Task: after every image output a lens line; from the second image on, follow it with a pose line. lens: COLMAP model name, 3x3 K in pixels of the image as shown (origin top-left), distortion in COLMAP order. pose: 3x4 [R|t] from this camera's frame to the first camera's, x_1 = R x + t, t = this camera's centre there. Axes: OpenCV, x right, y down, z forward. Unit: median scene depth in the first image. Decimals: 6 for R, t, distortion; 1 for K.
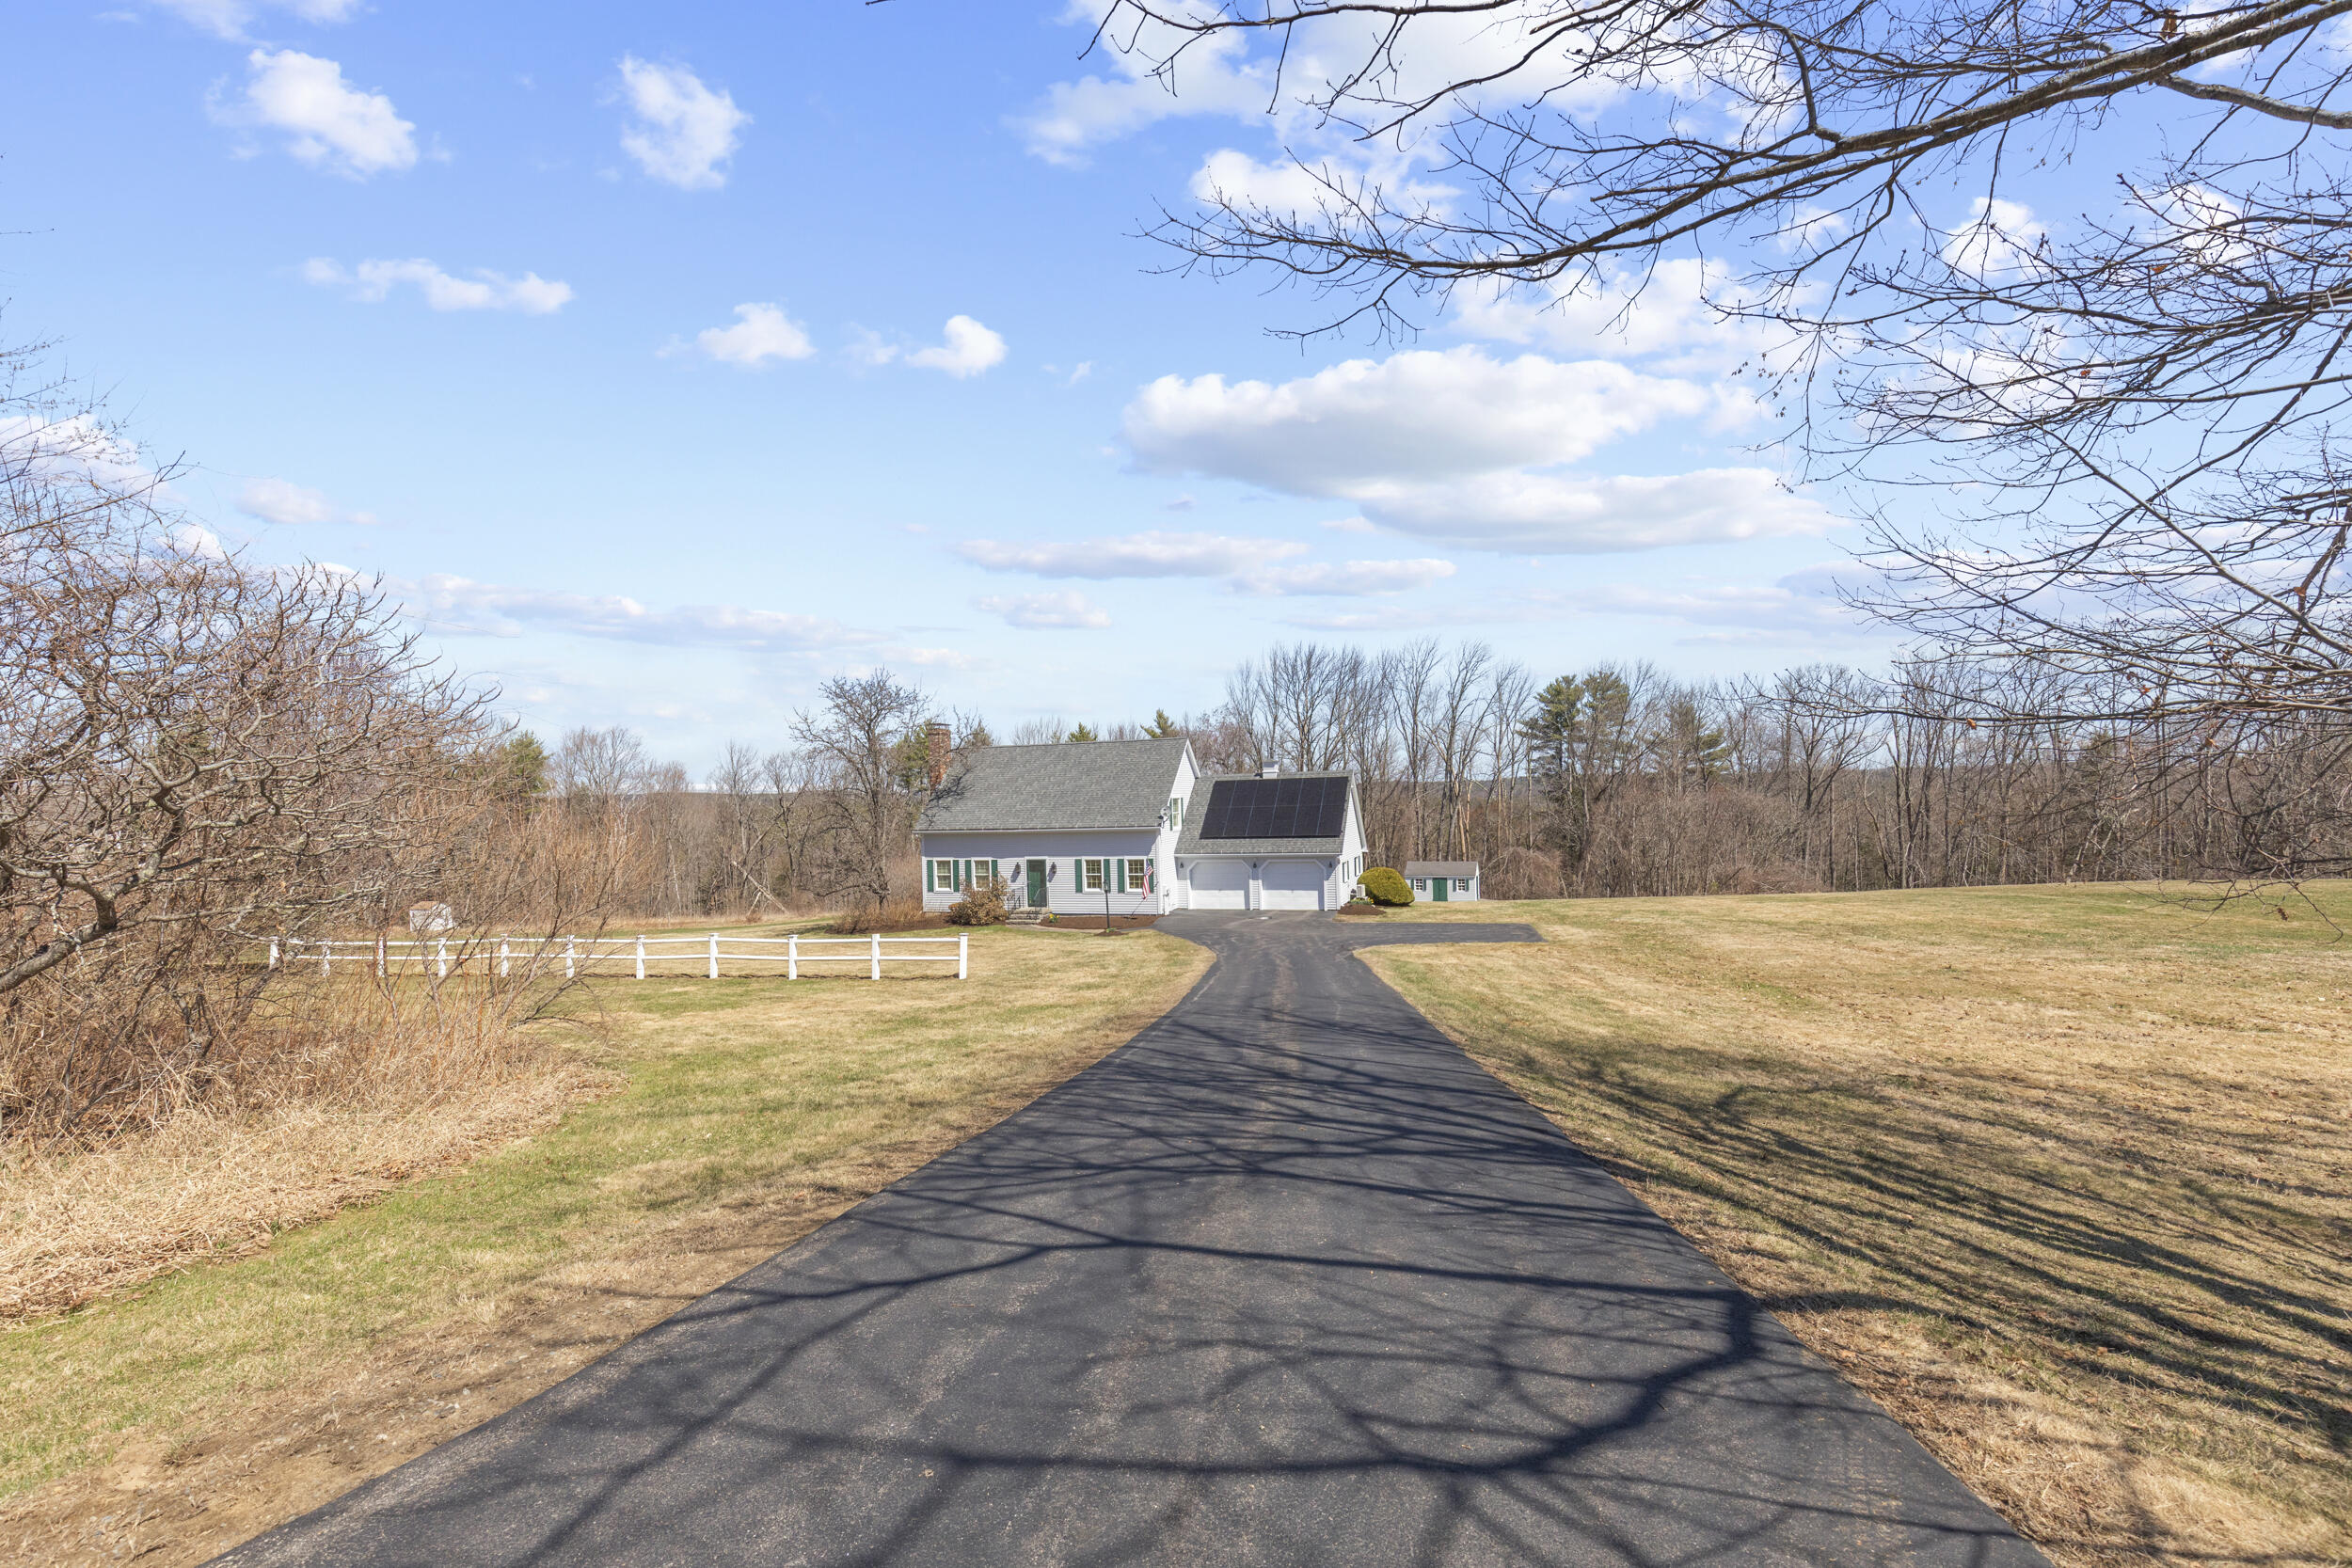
lens RADIAL K [[1284.8, 0, 1193.1], [0, 1284.8, 812.9], [0, 0, 1]] dist [0.043551, -0.008289]
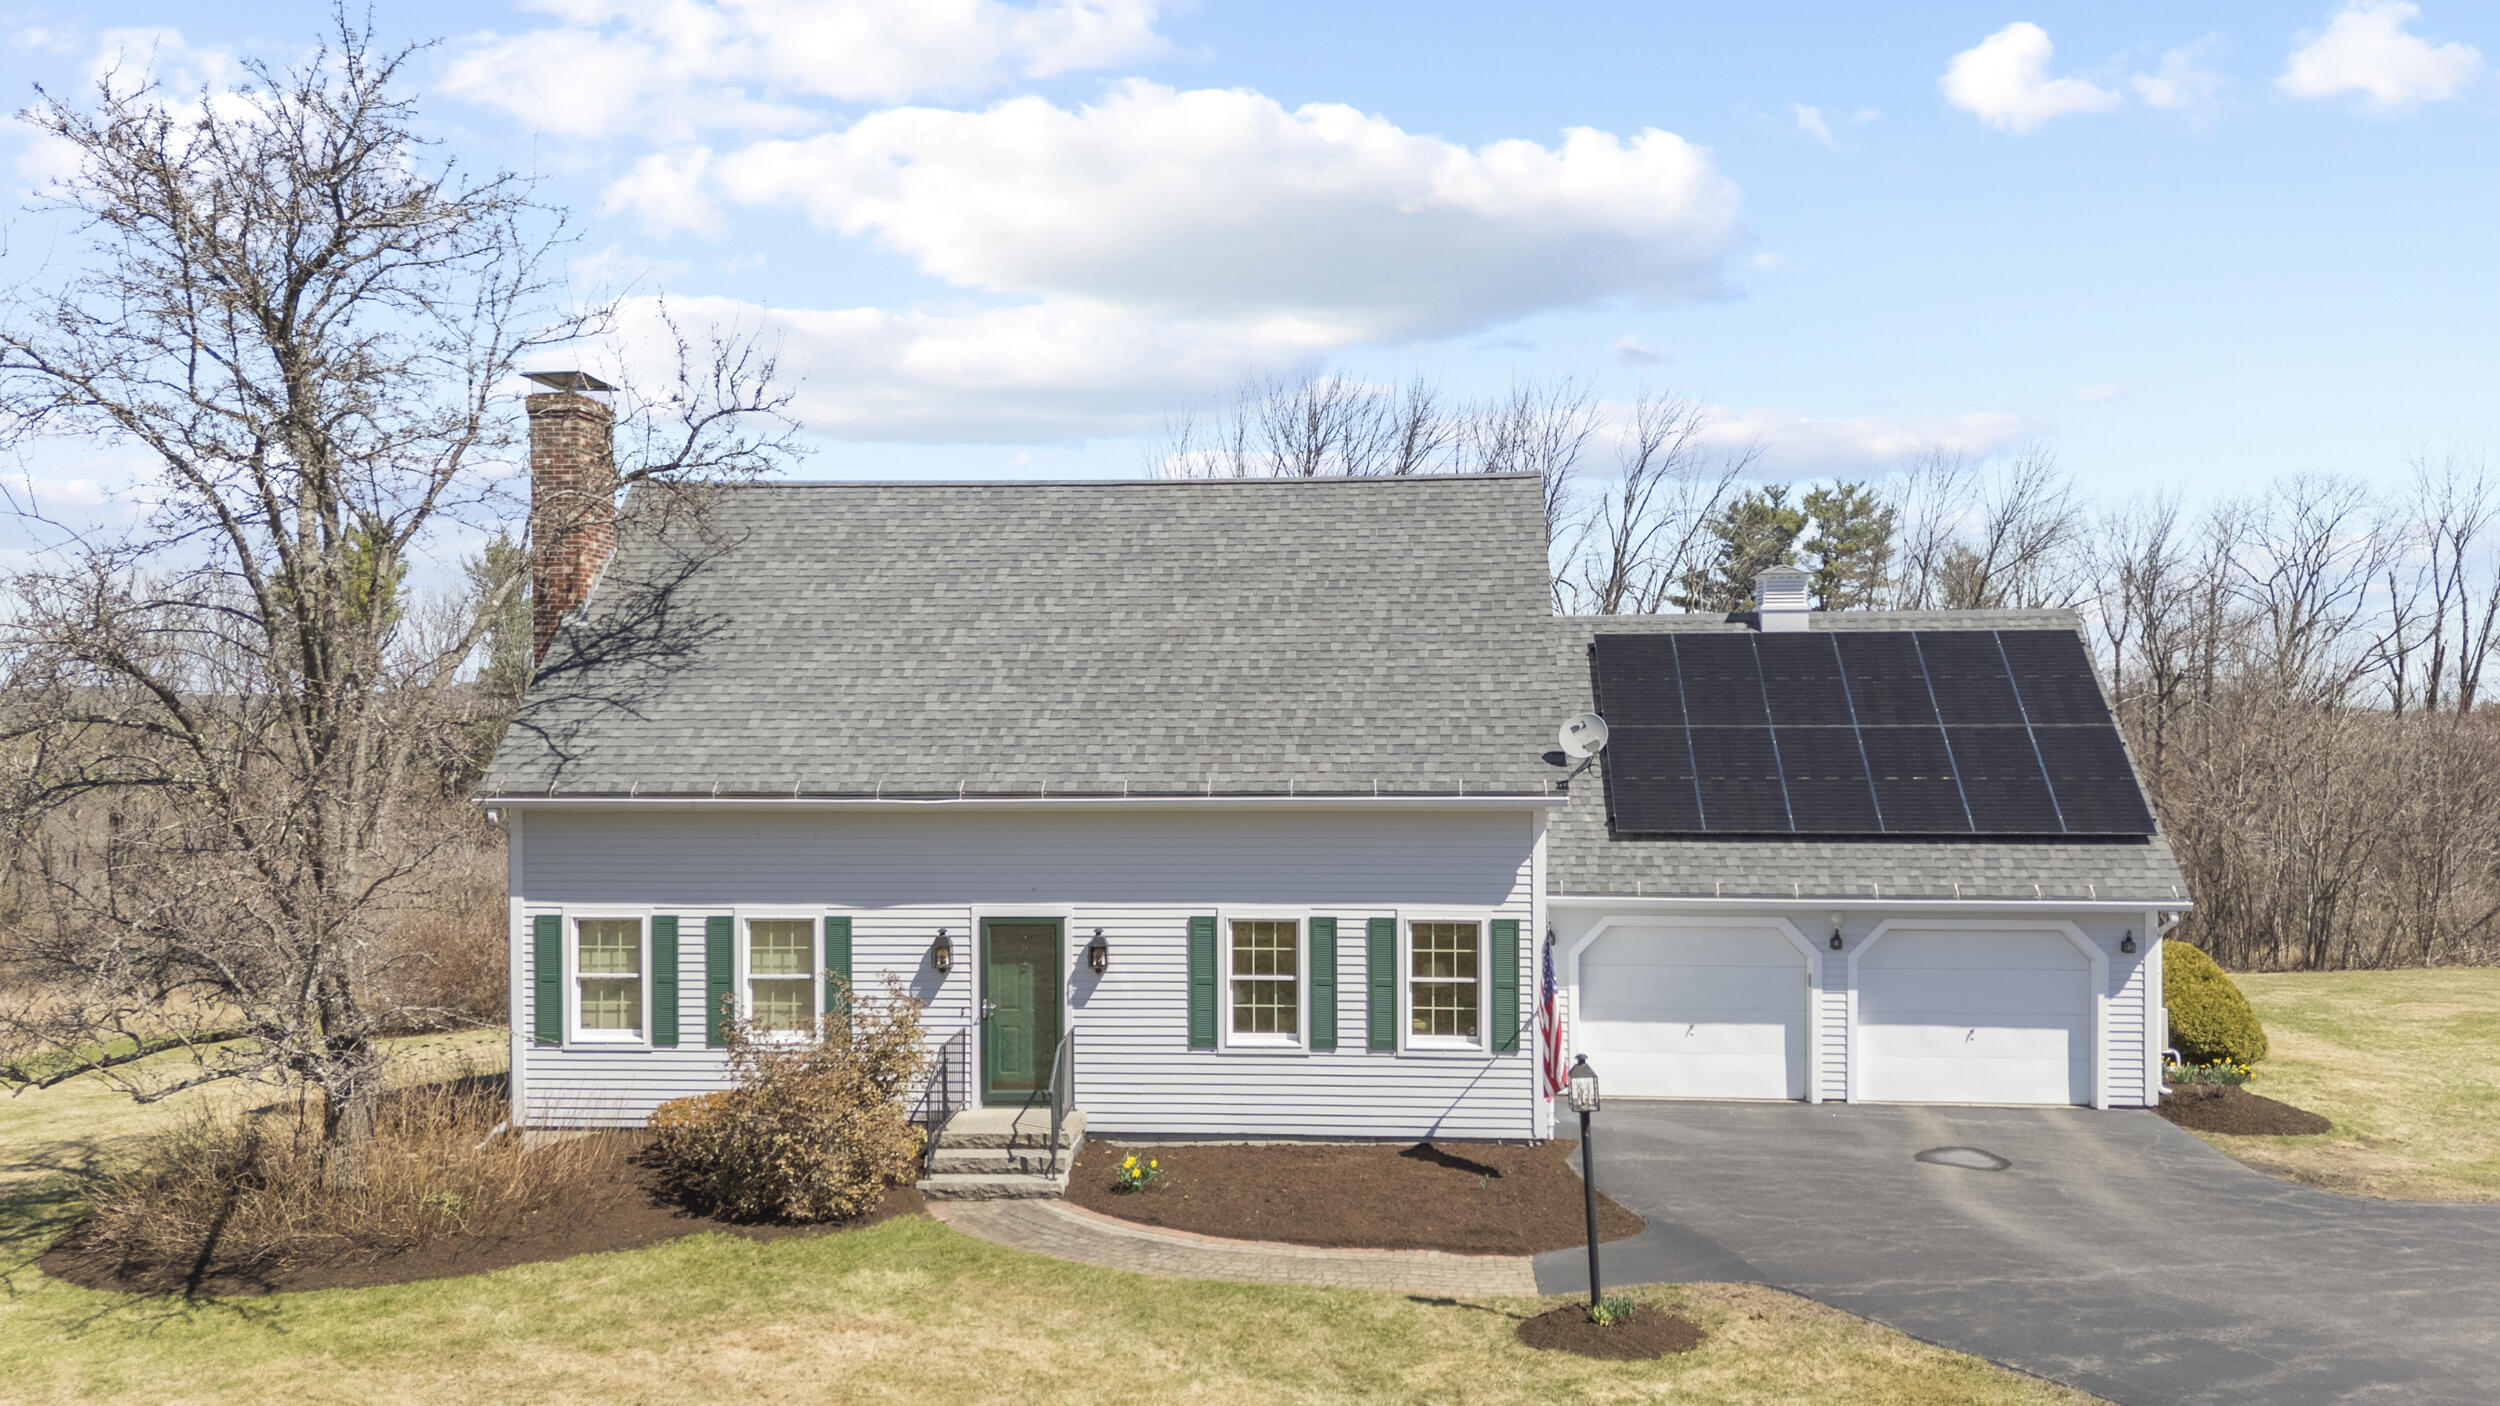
lens RADIAL K [[1834.0, 0, 1274.5], [0, 1834.0, 763.9], [0, 0, 1]] dist [0.063638, -0.035803]
pose [[0.965243, 0.017524, 0.260765, -0.169419], [-0.019685, 0.999790, 0.005677, 0.003667], [-0.260611, -0.010613, 0.965386, 0.646267]]
